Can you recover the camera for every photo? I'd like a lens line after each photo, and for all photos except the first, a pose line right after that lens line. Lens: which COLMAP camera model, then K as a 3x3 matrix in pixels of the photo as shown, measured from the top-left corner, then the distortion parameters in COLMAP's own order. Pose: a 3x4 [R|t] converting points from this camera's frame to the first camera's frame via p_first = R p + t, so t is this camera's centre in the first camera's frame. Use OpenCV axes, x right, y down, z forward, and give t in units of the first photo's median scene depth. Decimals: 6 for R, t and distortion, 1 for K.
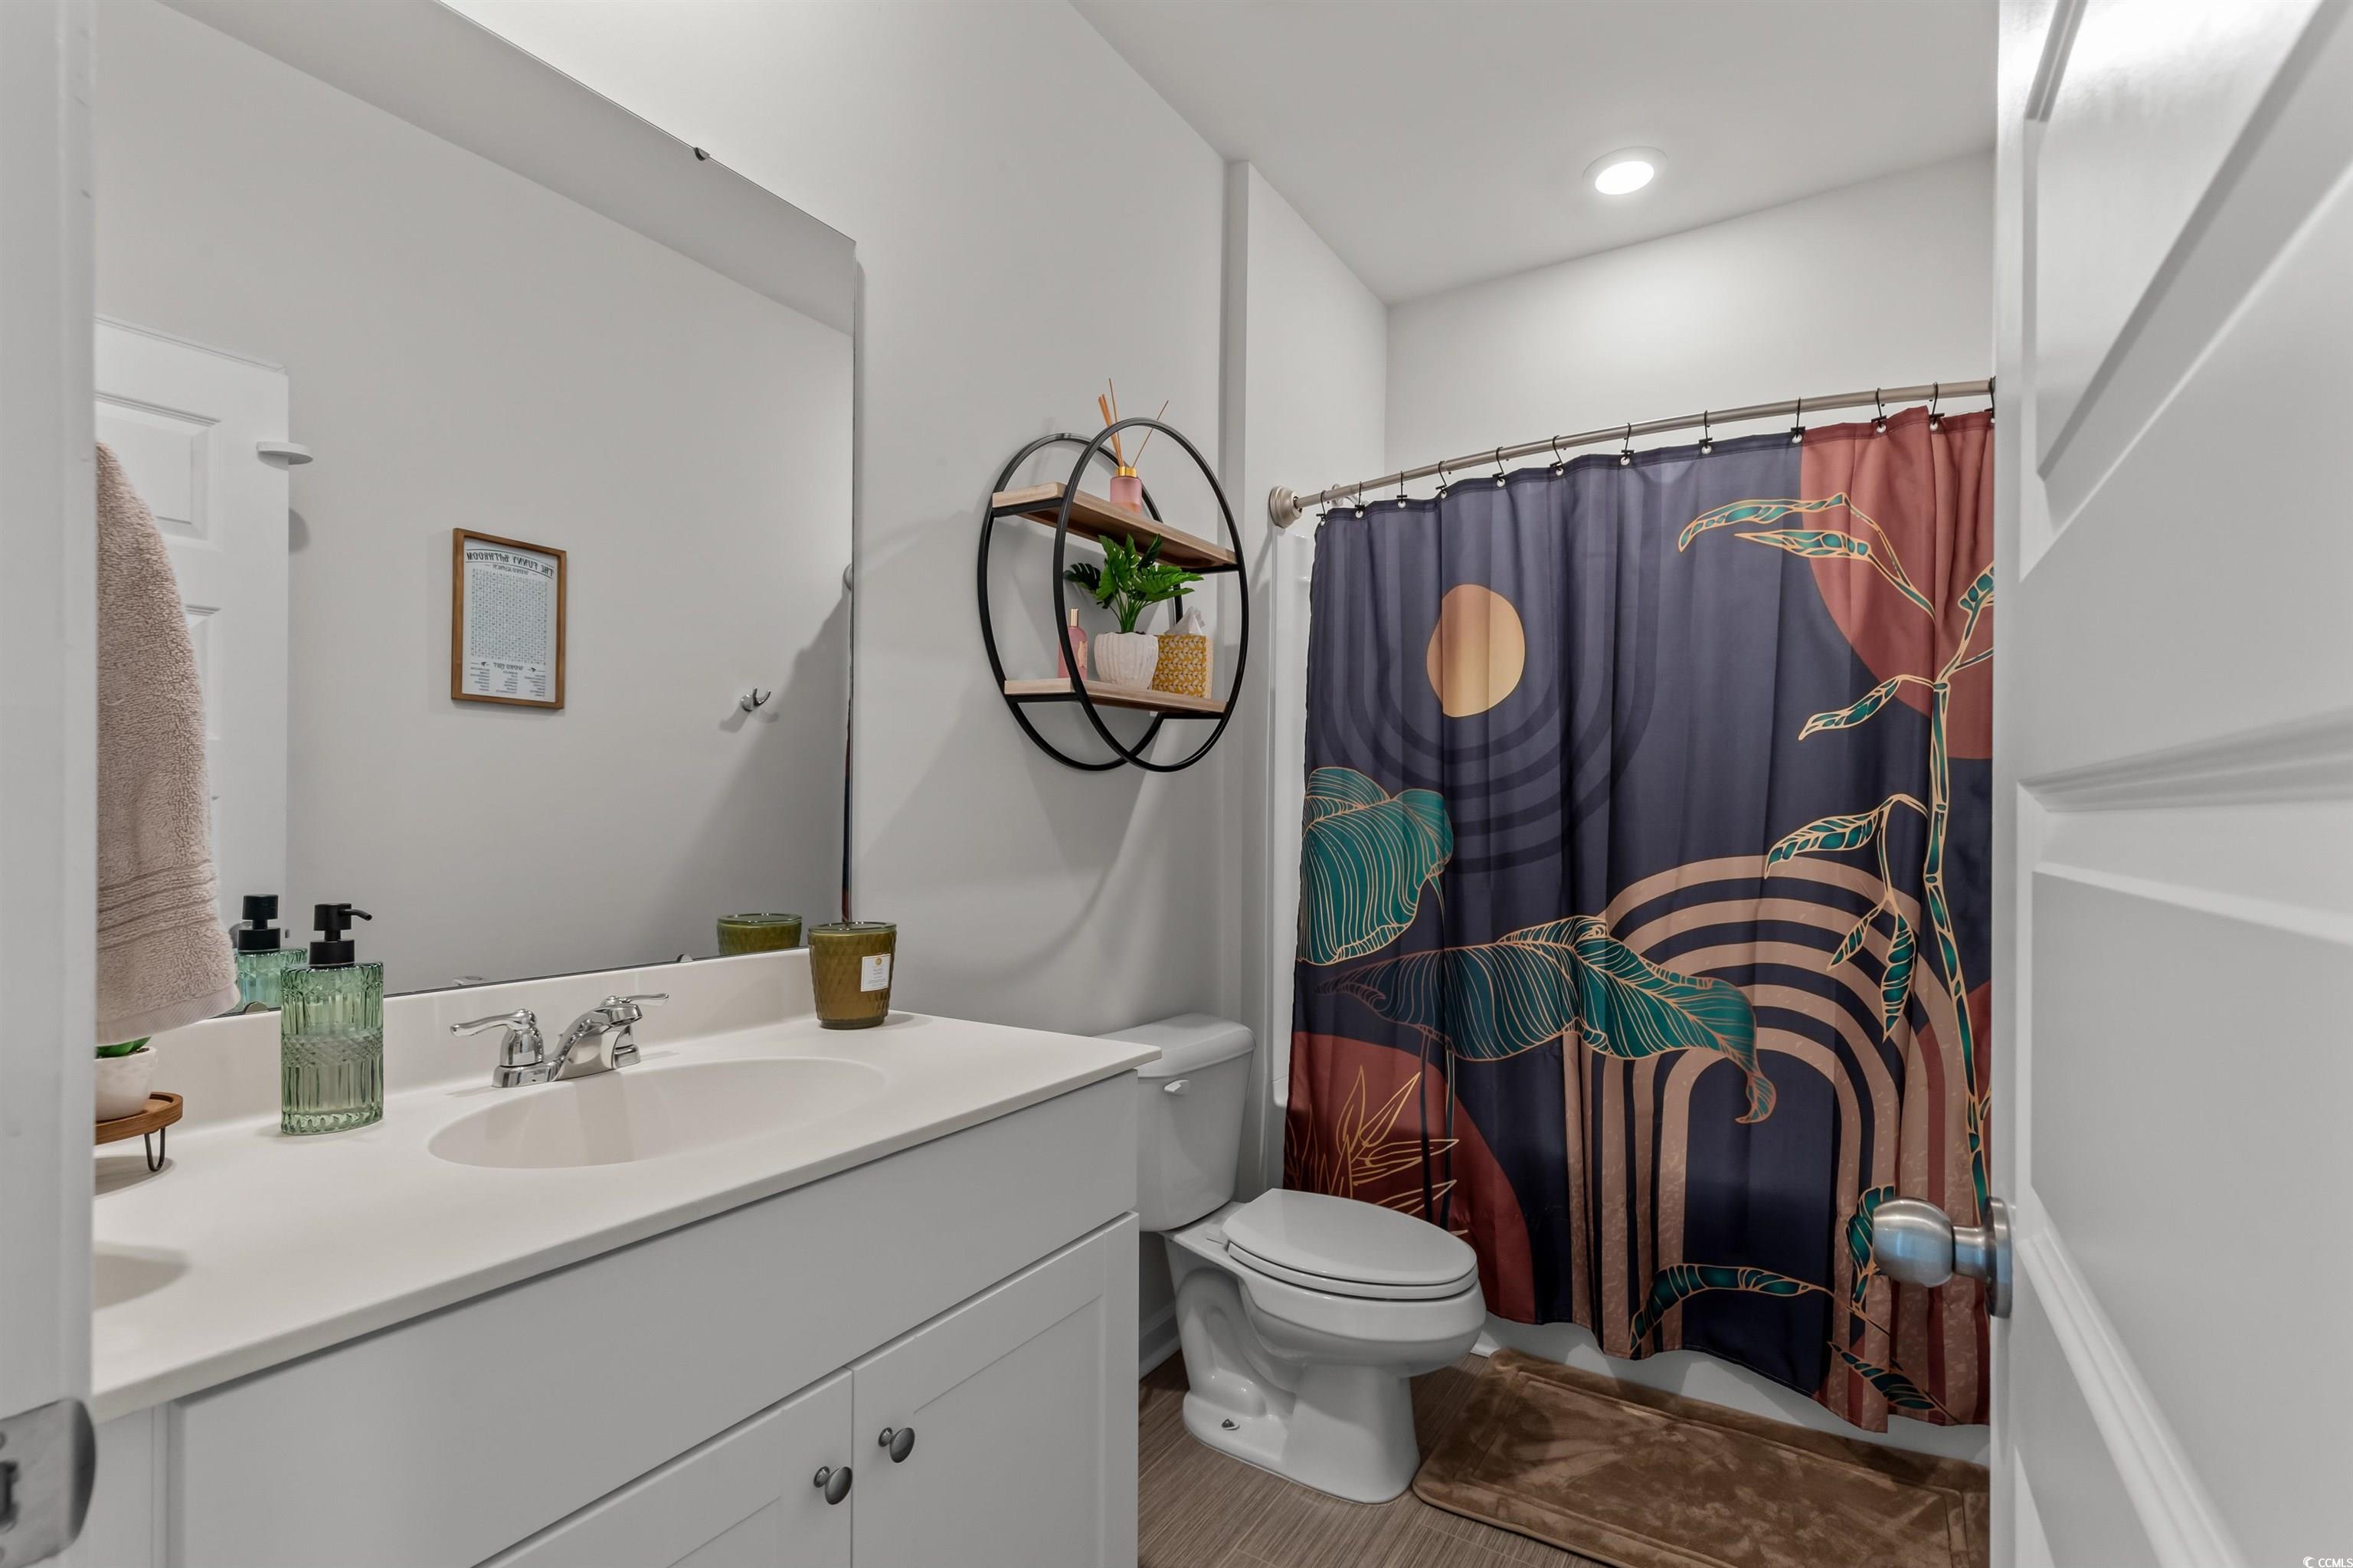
lens RADIAL K [[1068.4, 0, 1193.8], [0, 1068.4, 797.8], [0, 0, 1]] dist [0.015760, -0.005308]
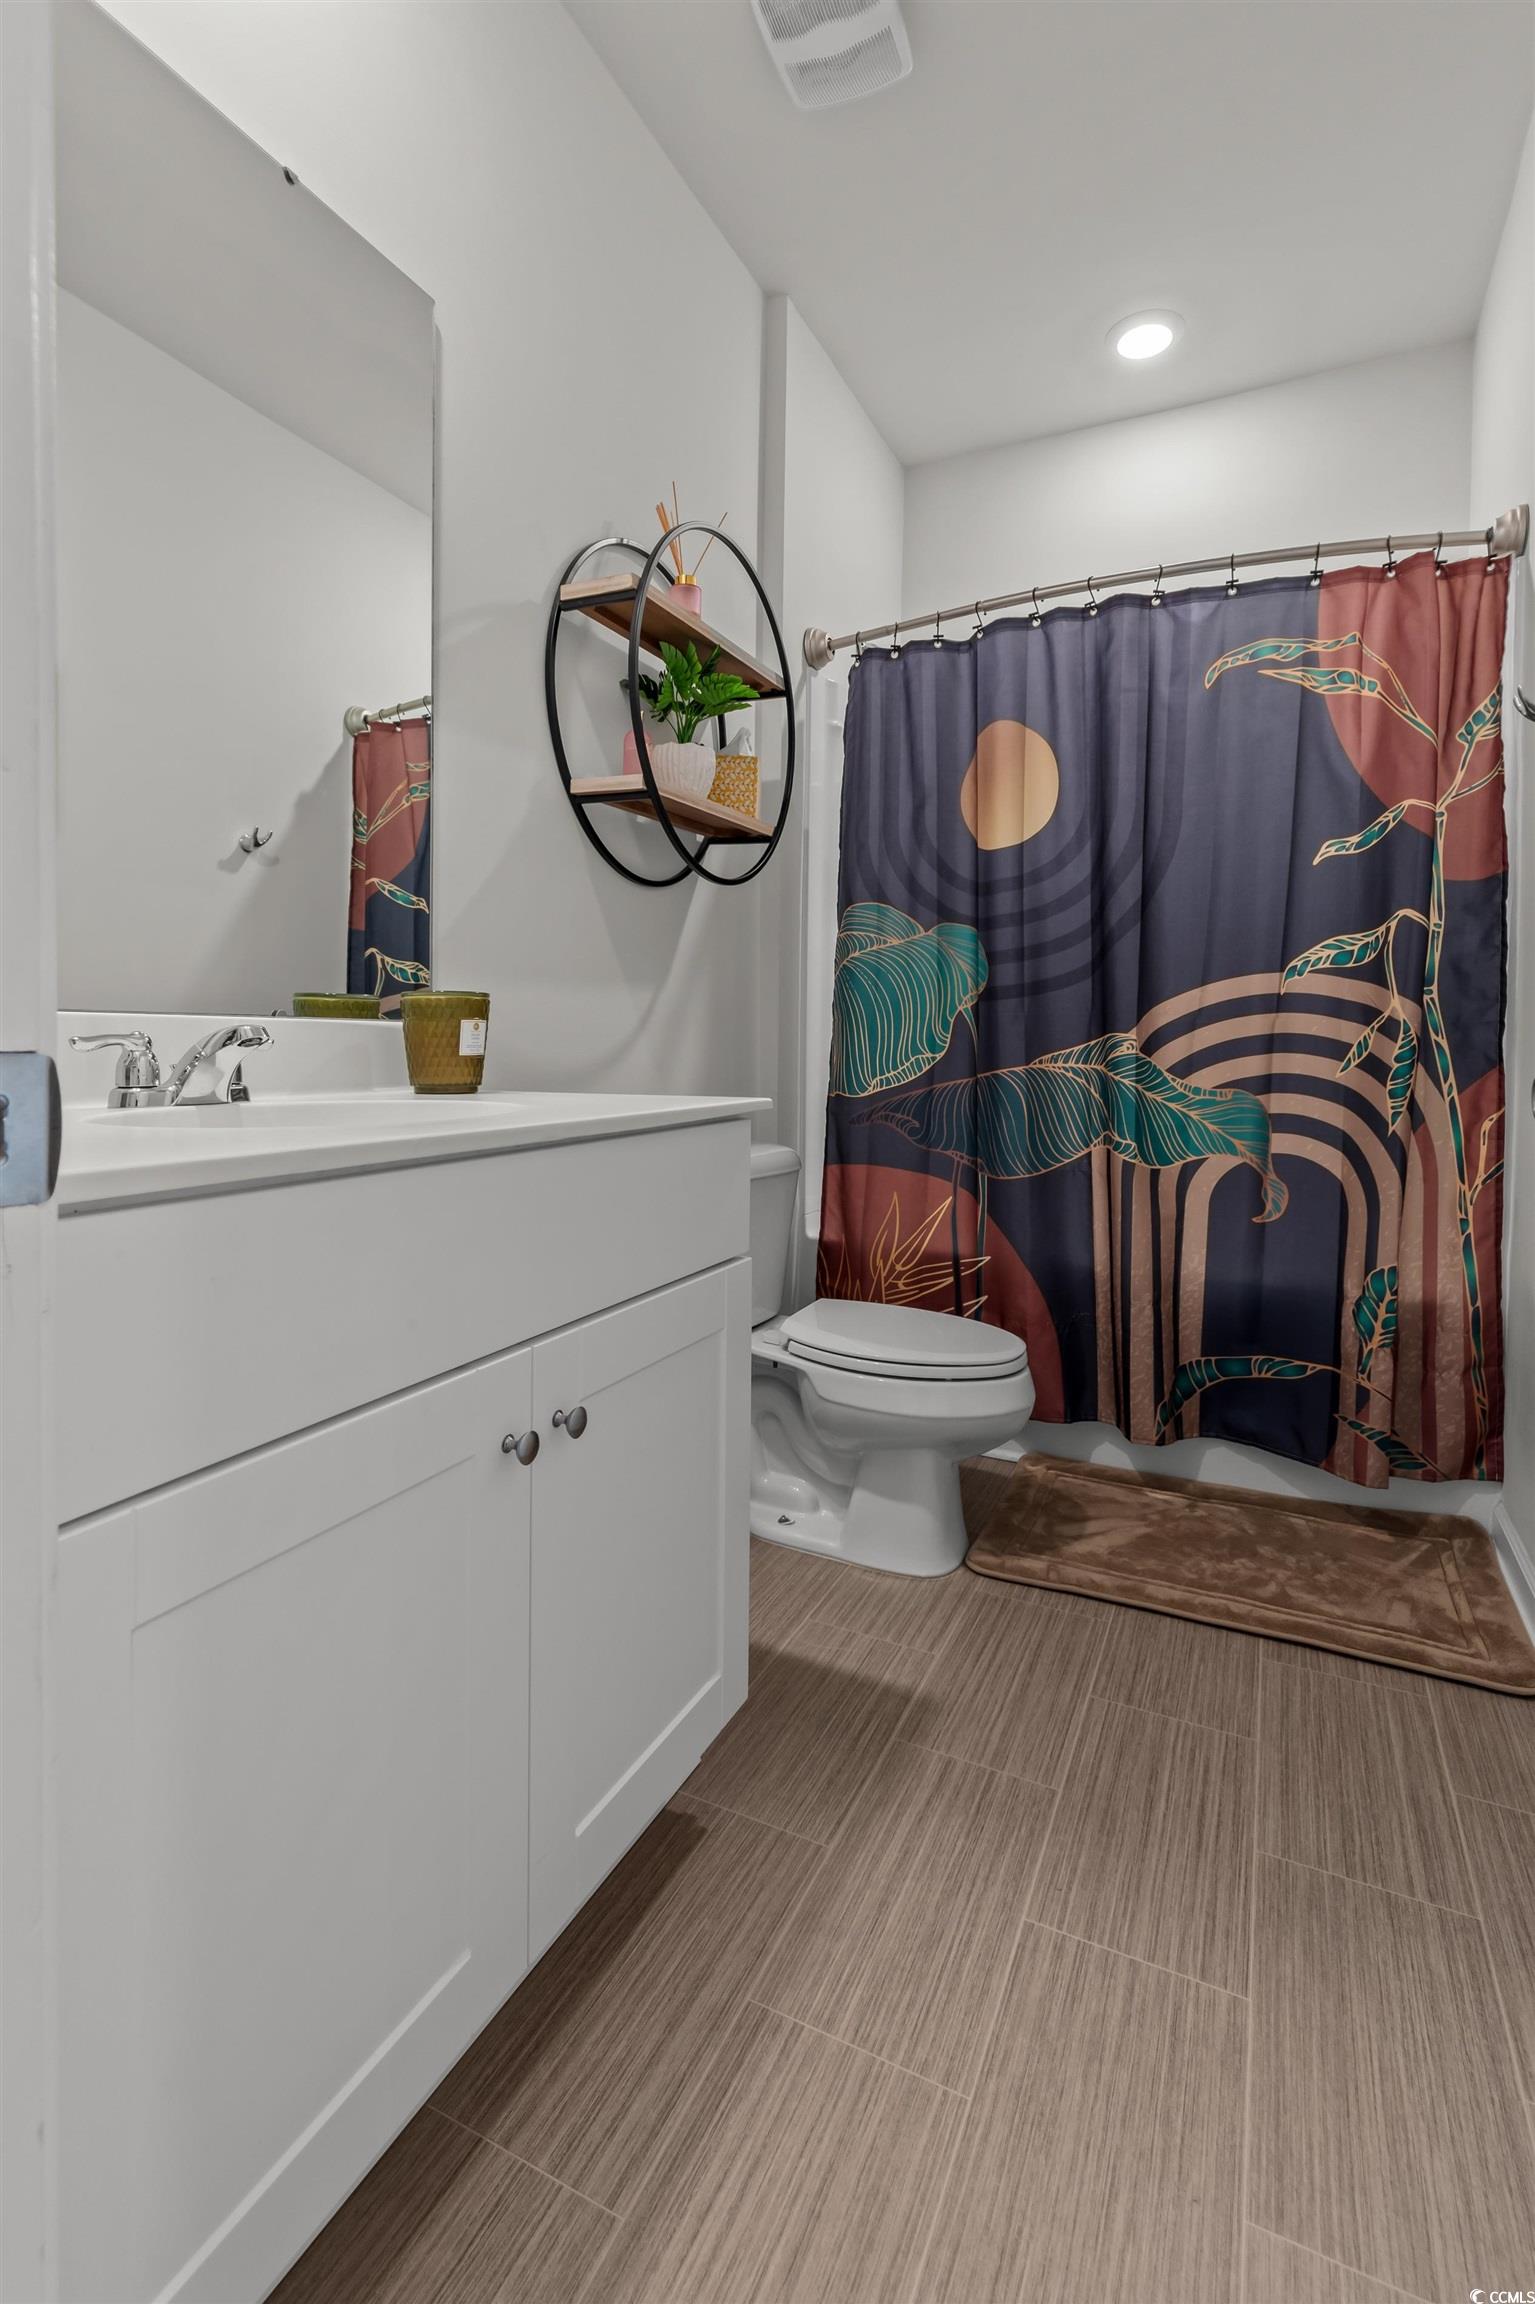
lens RADIAL K [[1074.9, 0, 765.9], [0, 1074.9, 1042.8], [0, 0, 1]] dist [0.016745, -0.005186]
pose [[0.993546, 0.002705, 0.113397, -0.102358], [-0.004566, 0.999859, 0.016157, 0.109620], [-0.113337, -0.016571, 0.993418, -0.013617]]
